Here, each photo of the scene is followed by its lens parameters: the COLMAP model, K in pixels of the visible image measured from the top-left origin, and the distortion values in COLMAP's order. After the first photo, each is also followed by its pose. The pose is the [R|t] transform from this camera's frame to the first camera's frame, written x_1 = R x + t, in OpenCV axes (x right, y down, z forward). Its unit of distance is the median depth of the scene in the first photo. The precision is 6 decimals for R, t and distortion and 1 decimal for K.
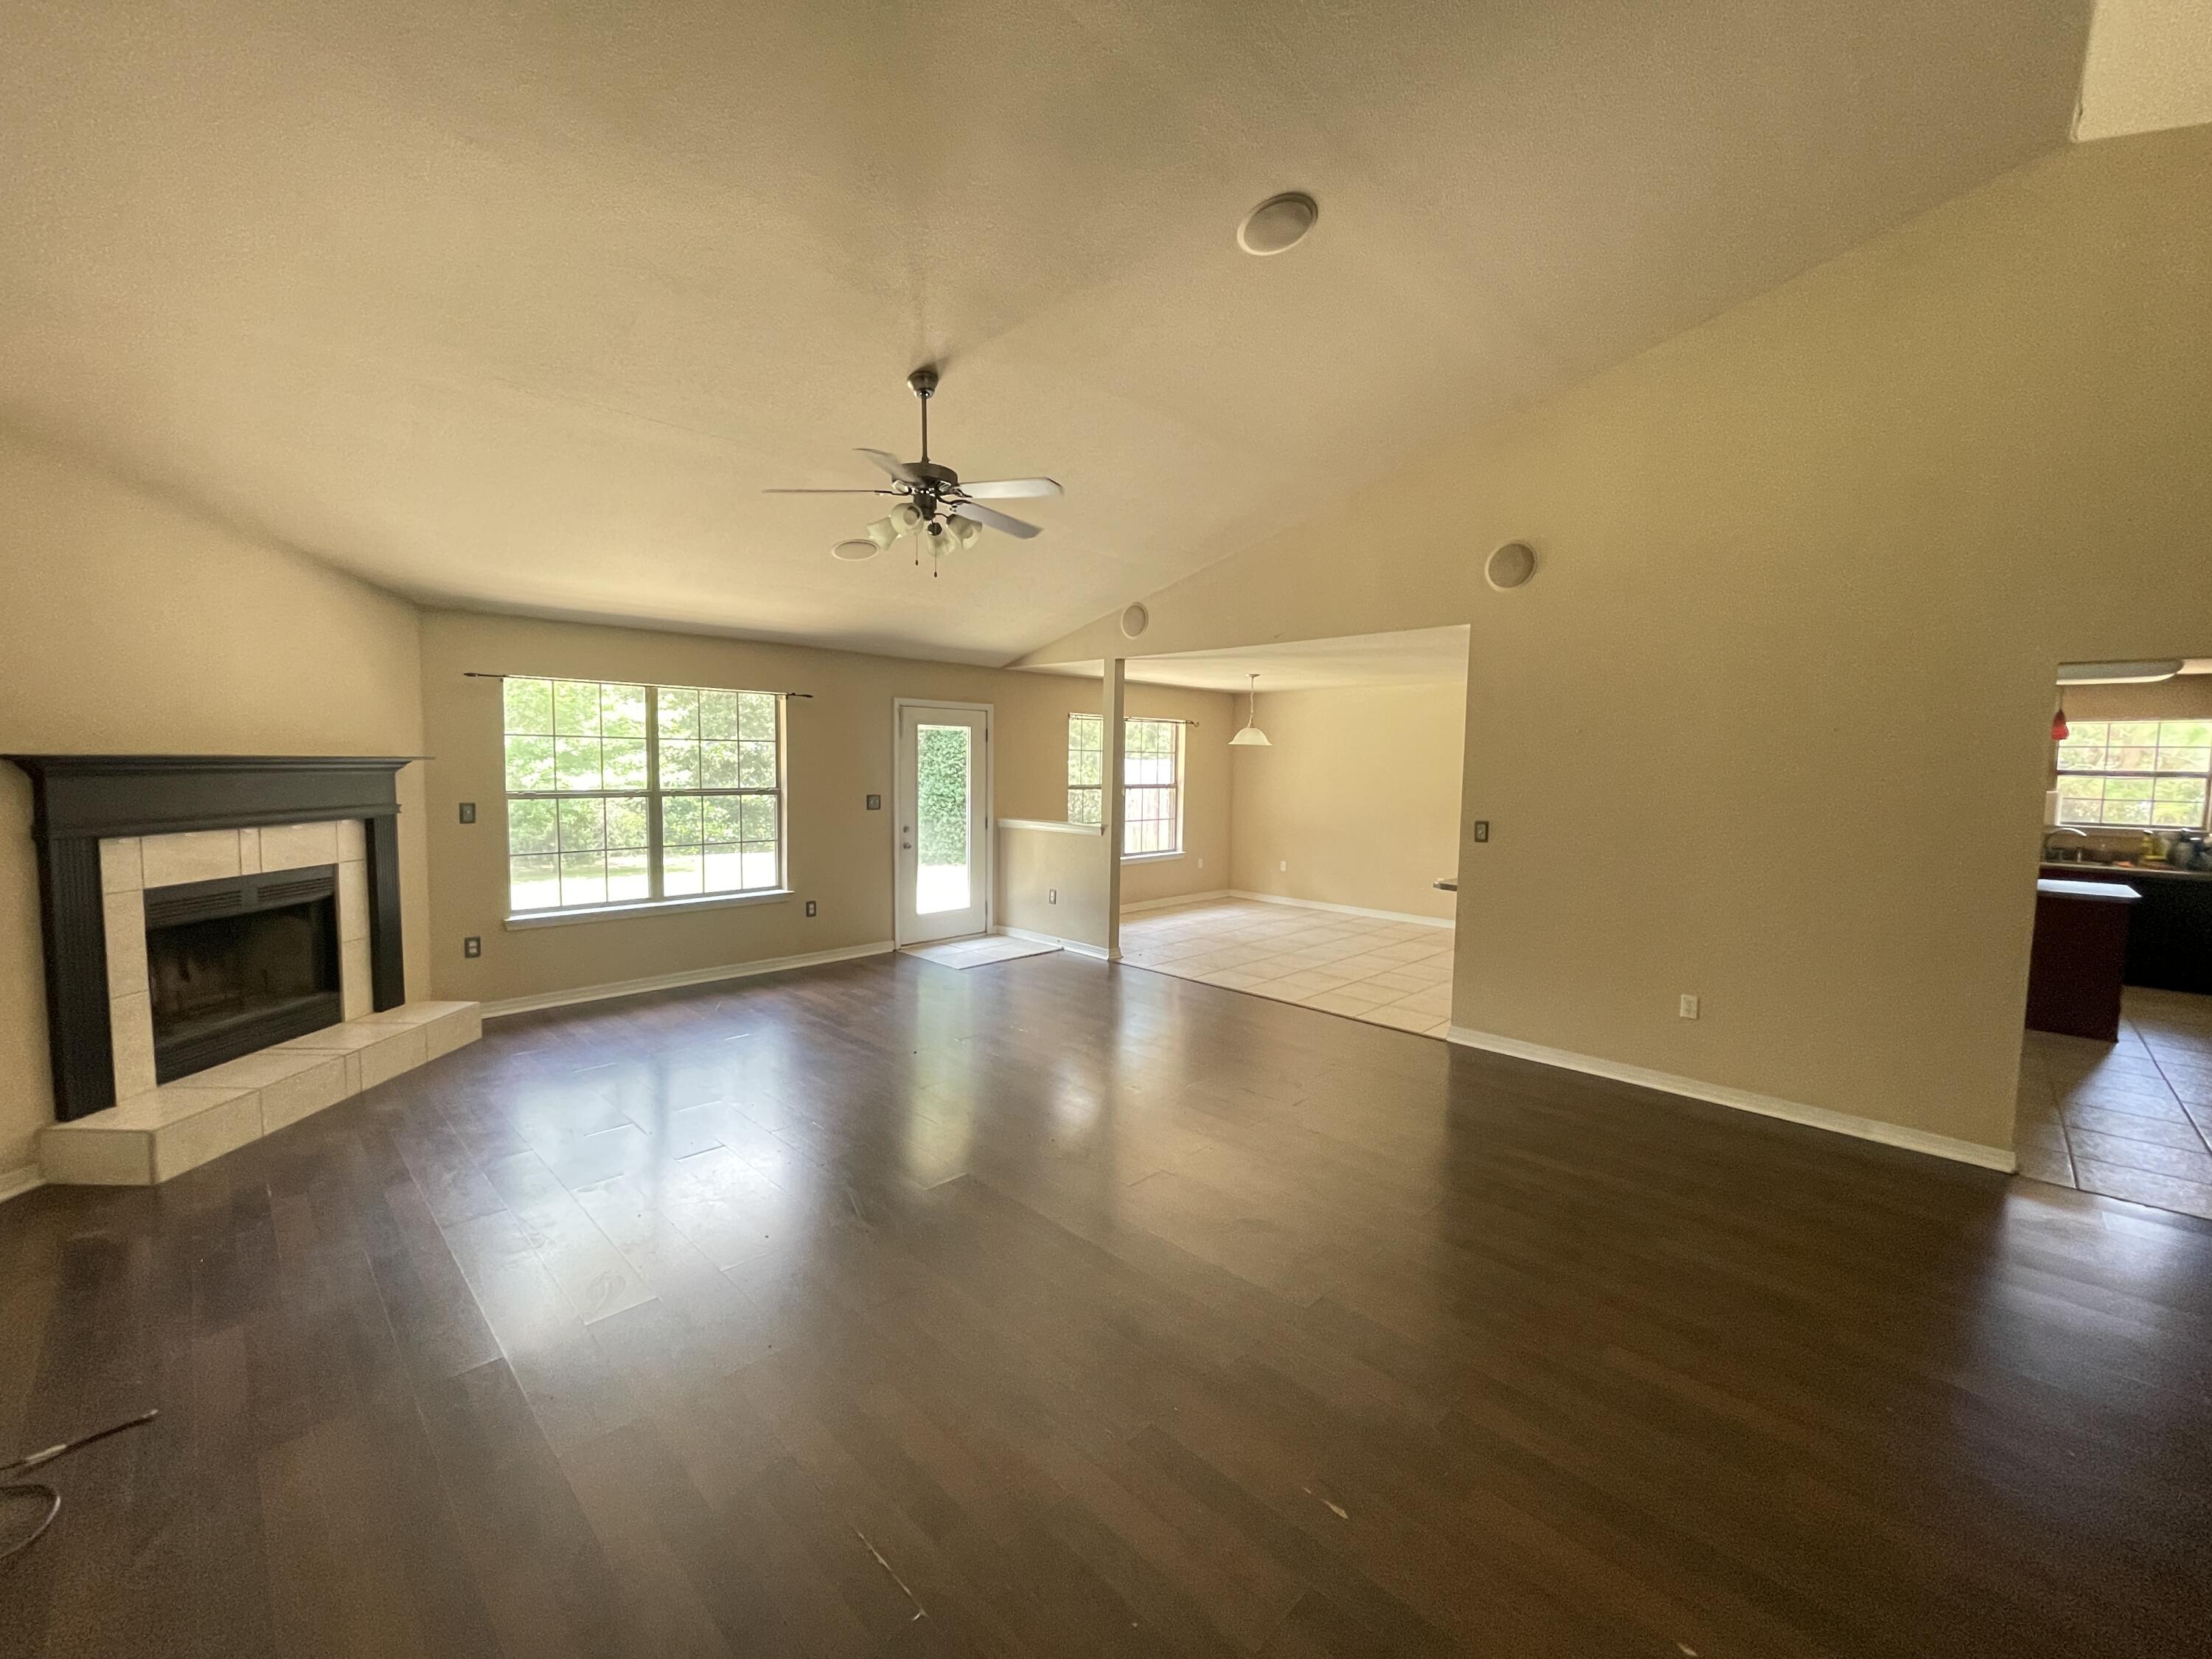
lens RADIAL K [[892.7, 0, 1102.2], [0, 892.7, 824.6], [0, 0, 1]] dist [0.002557, -0.000481]
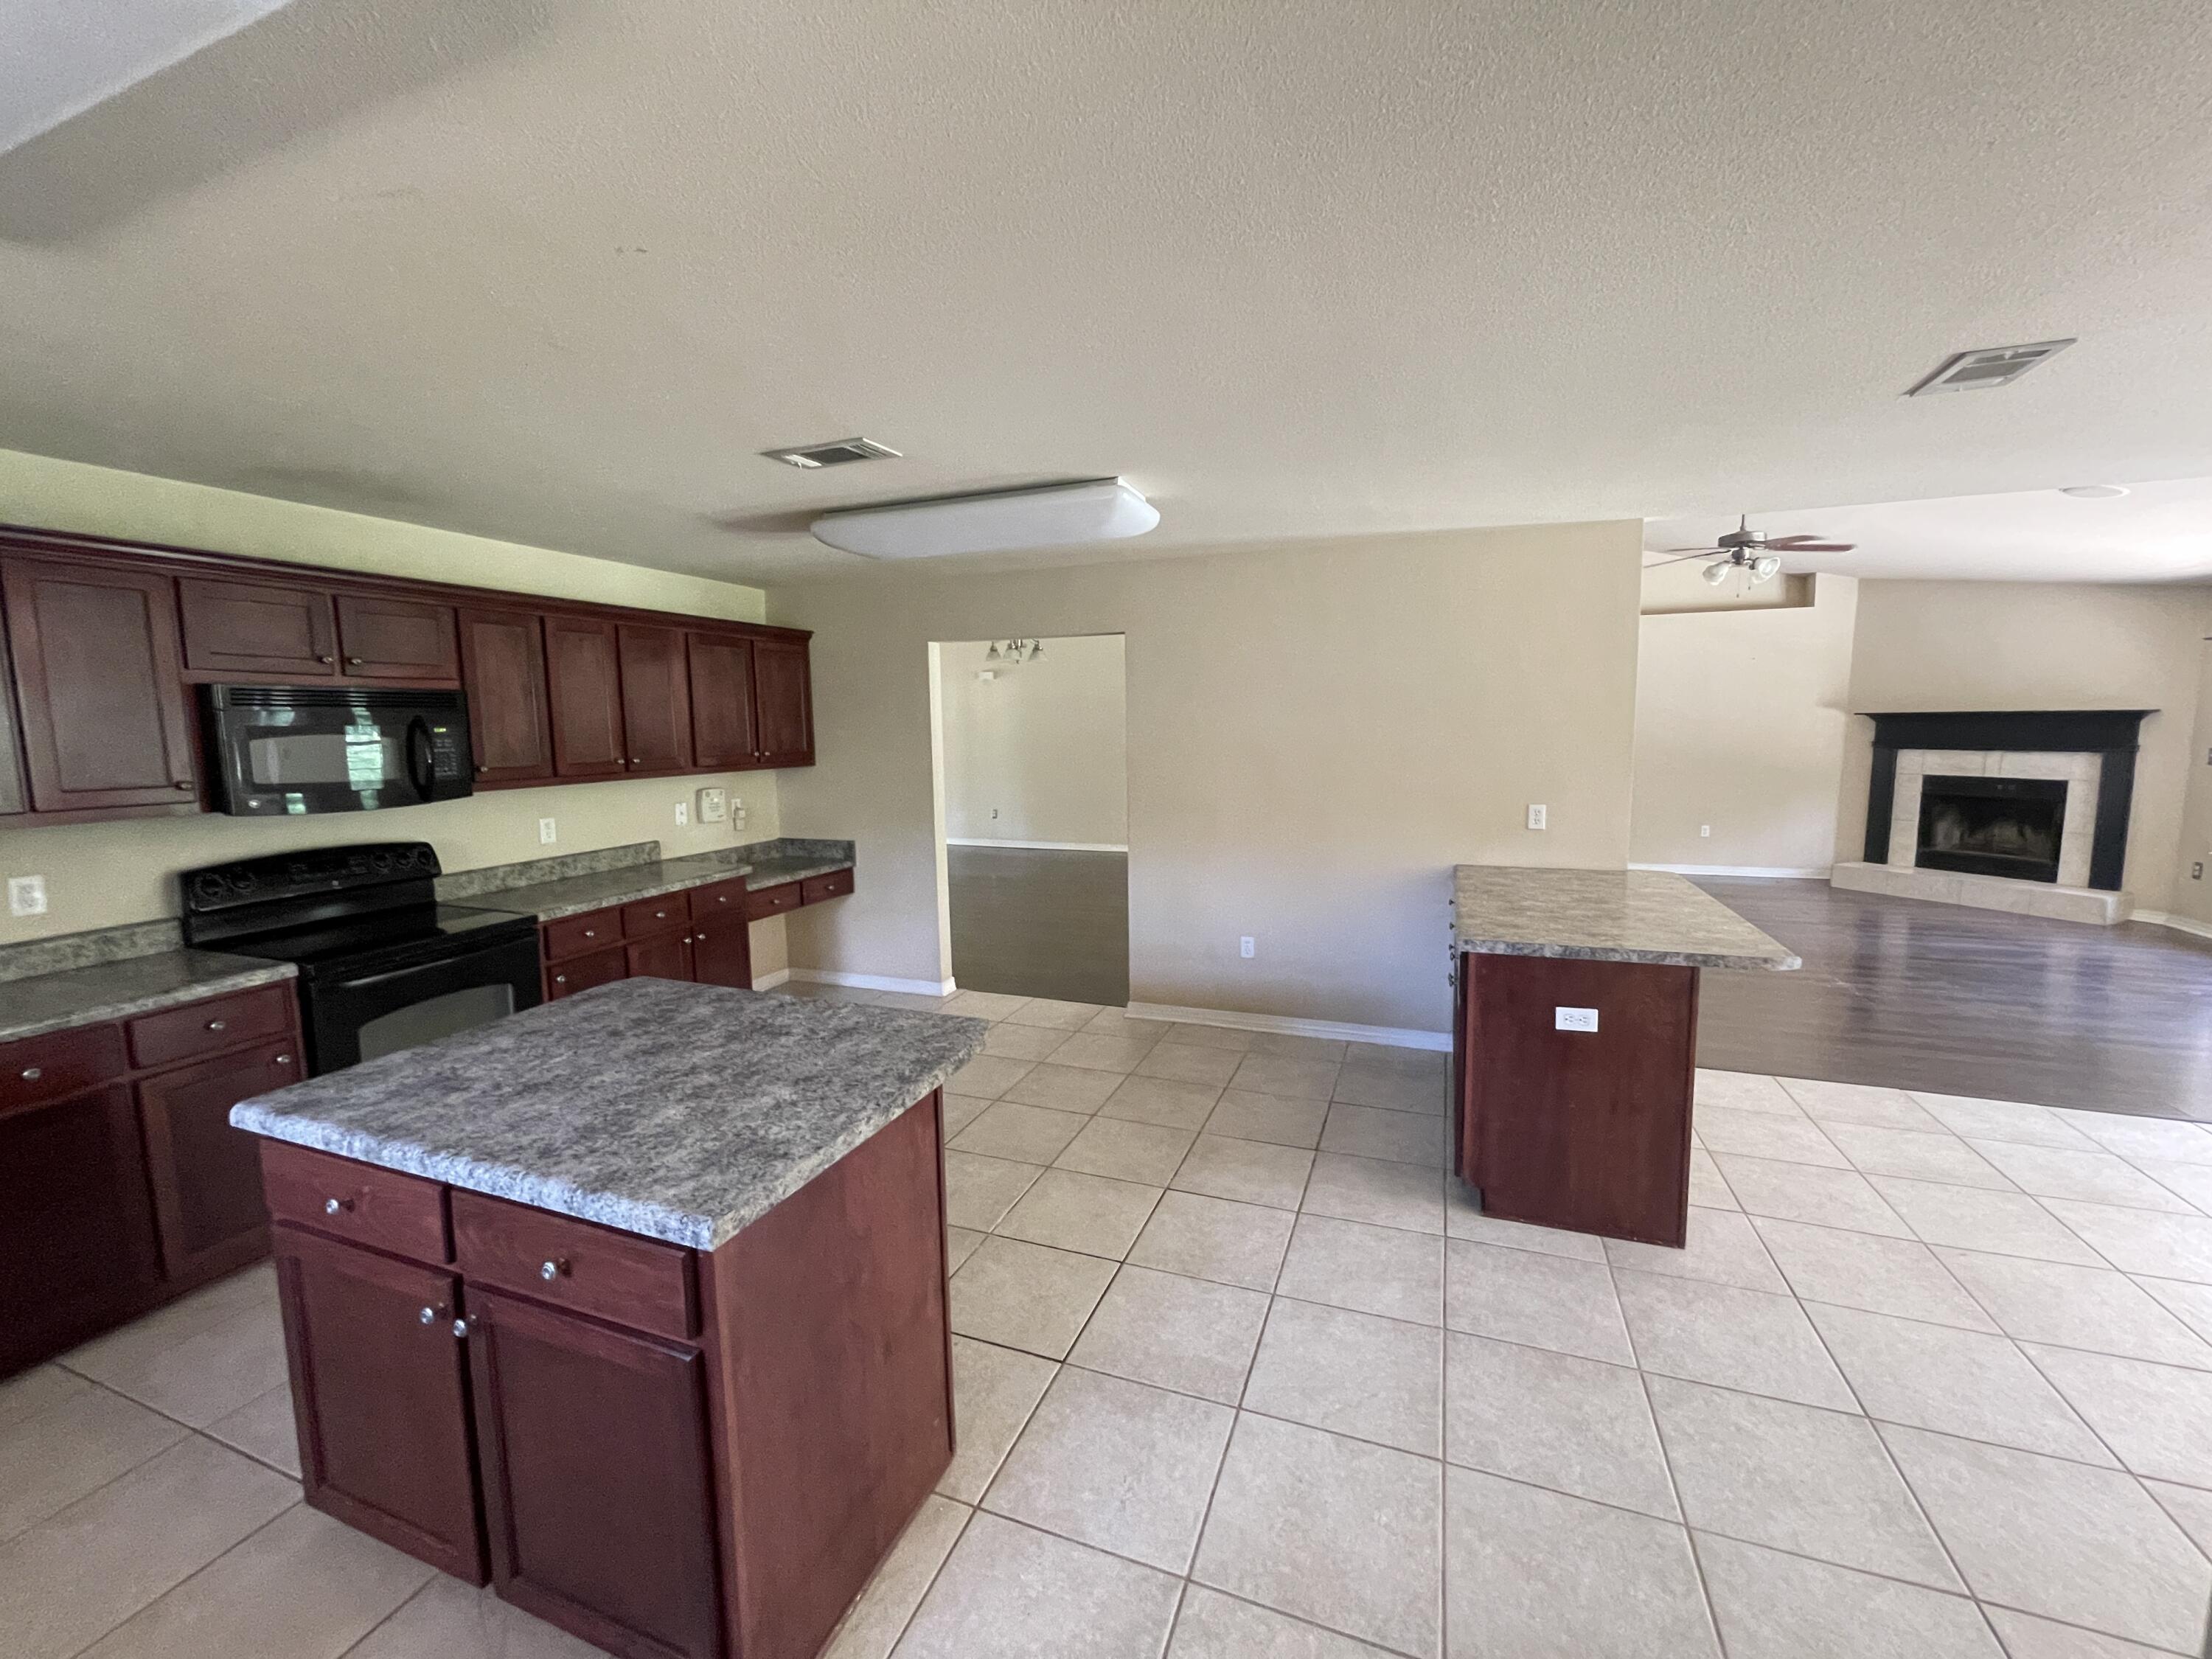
lens RADIAL K [[892.7, 0, 1098.3], [0, 892.7, 822.3], [0, 0, 1]] dist [0.002557, -0.000481]
pose [[-0.918926, 0.042799, -0.392102, 0.964862], [-0.027062, 0.984912, 0.170927, -0.077238], [0.393502, 0.167680, -0.903903, 1.307322]]
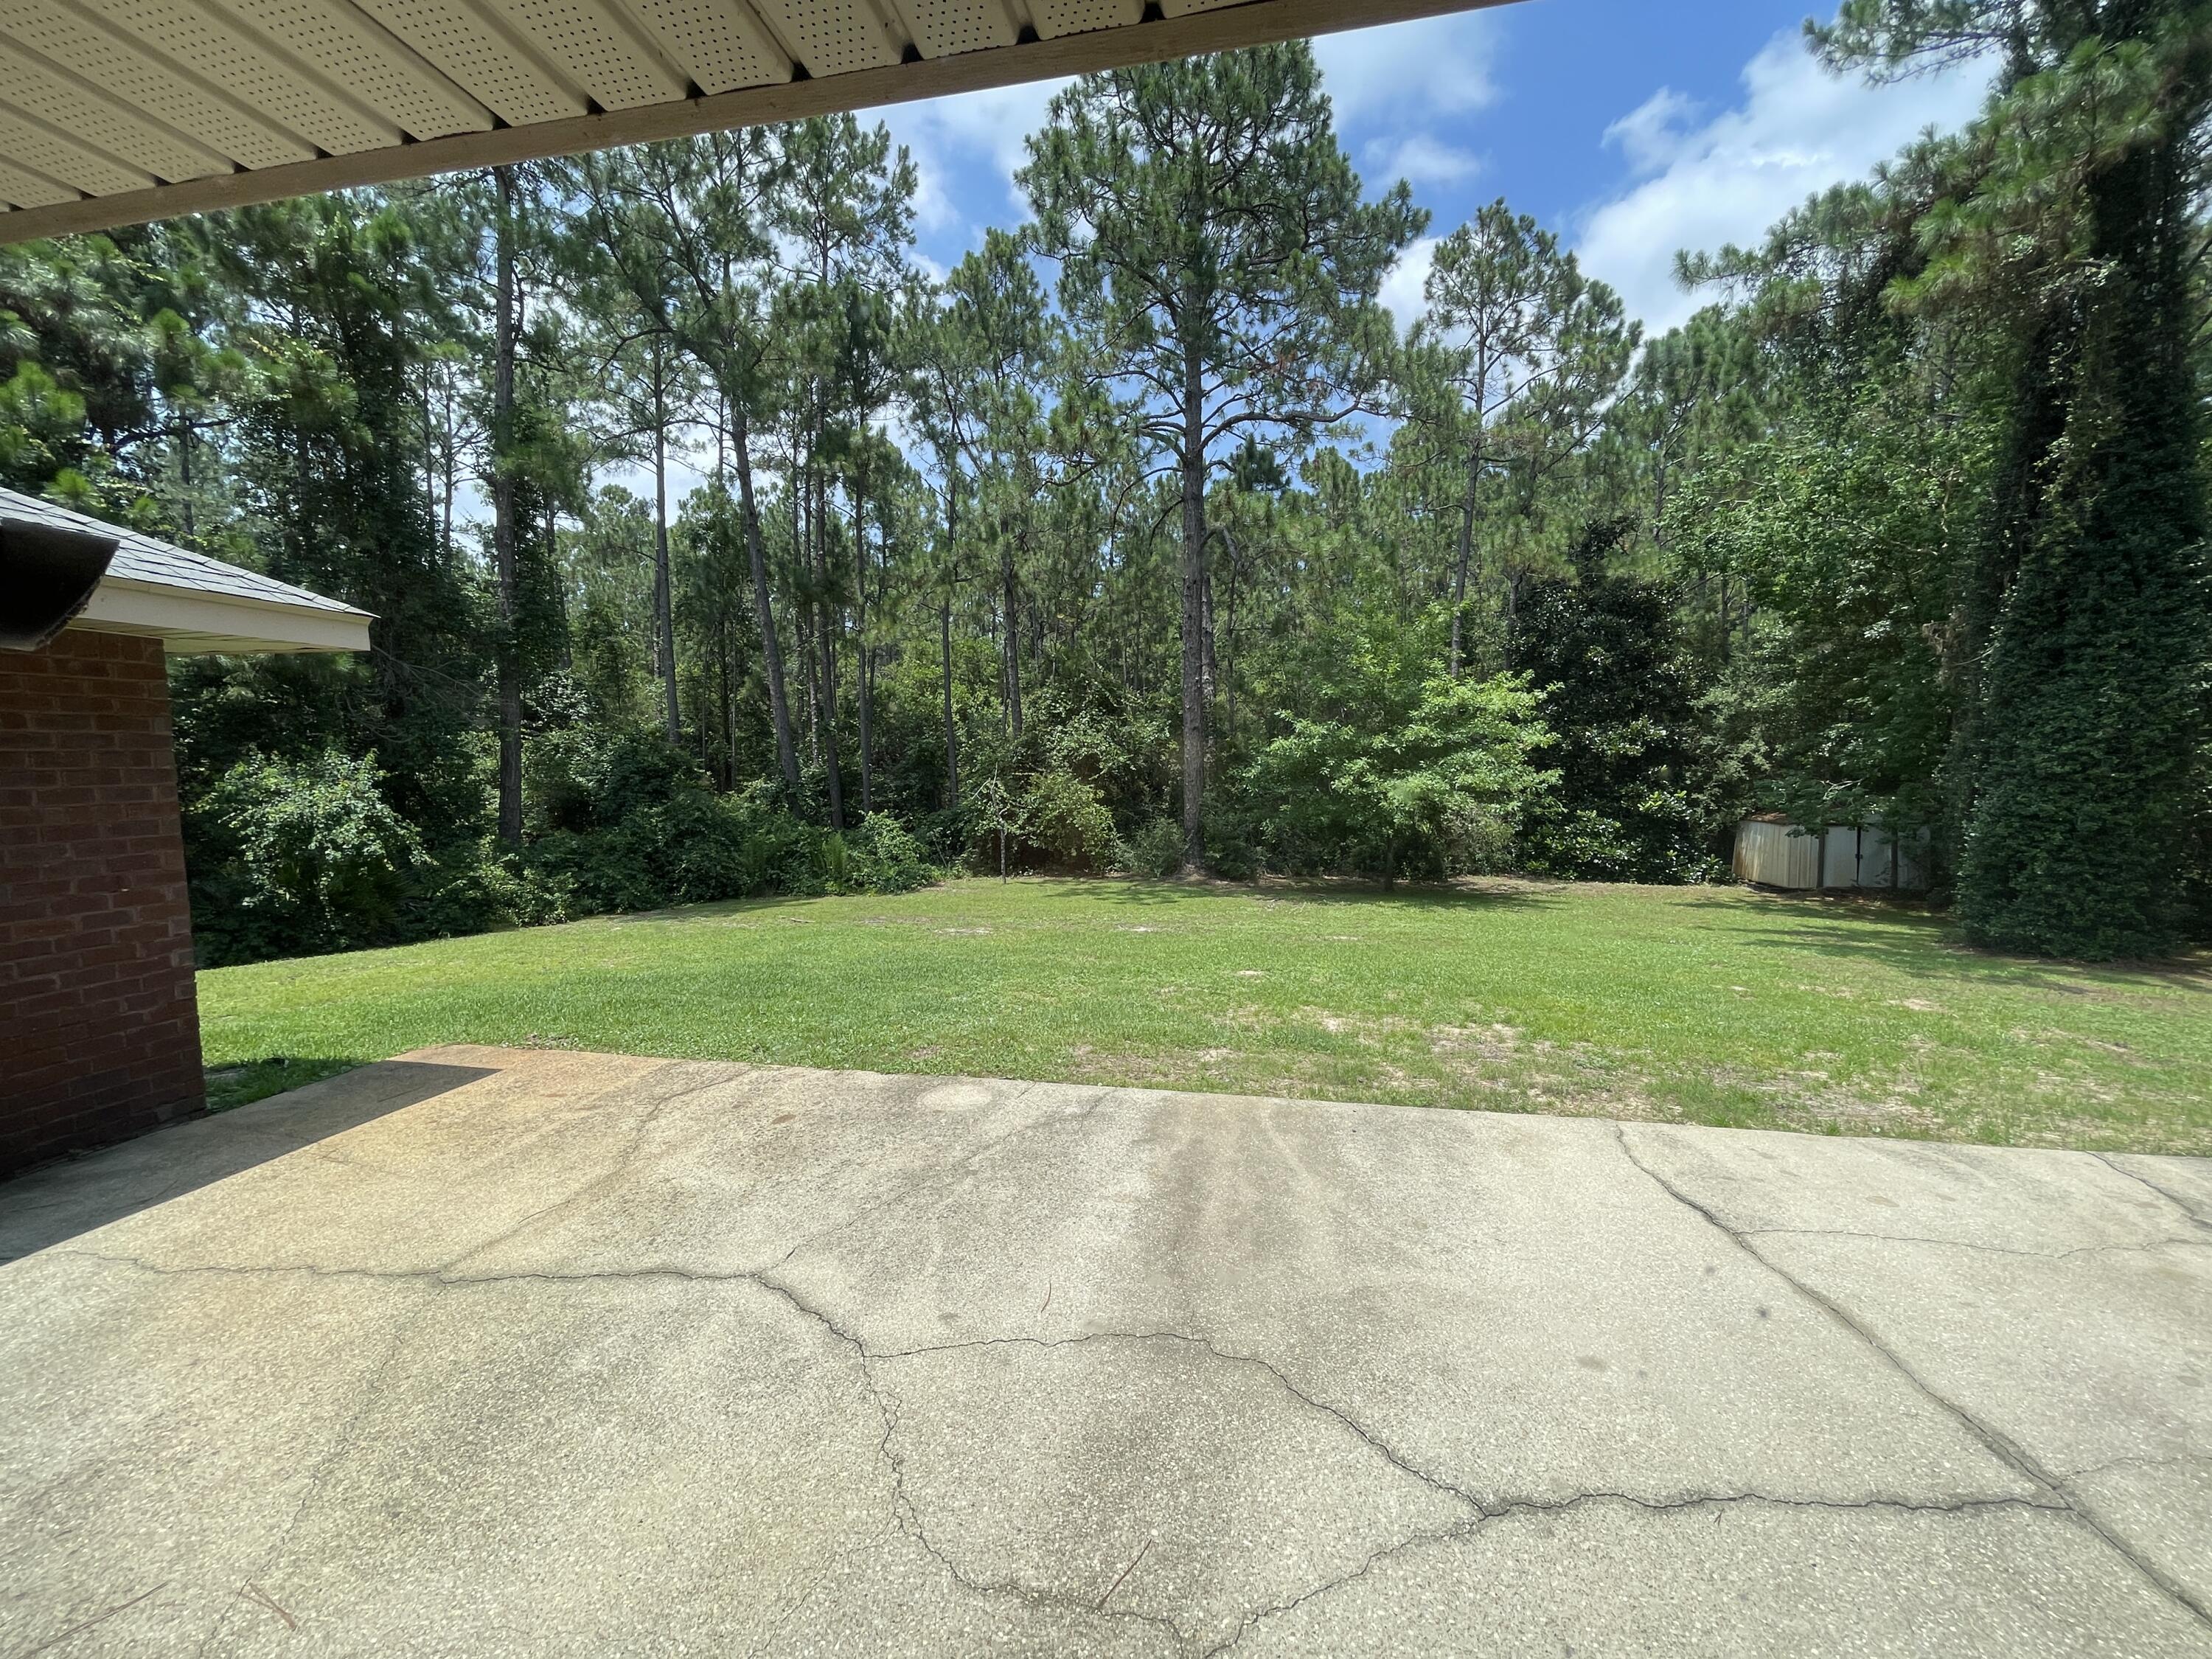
lens RADIAL K [[892.7, 0, 1103.2], [0, 892.7, 818.0], [0, 0, 1]] dist [0.002557, -0.000481]
pose [[0.546530, 0.038750, -0.836543, -0.202336], [-0.041879, 0.998944, 0.018912, -0.086693], [0.836392, 0.024698, 0.547575, 1.277831]]
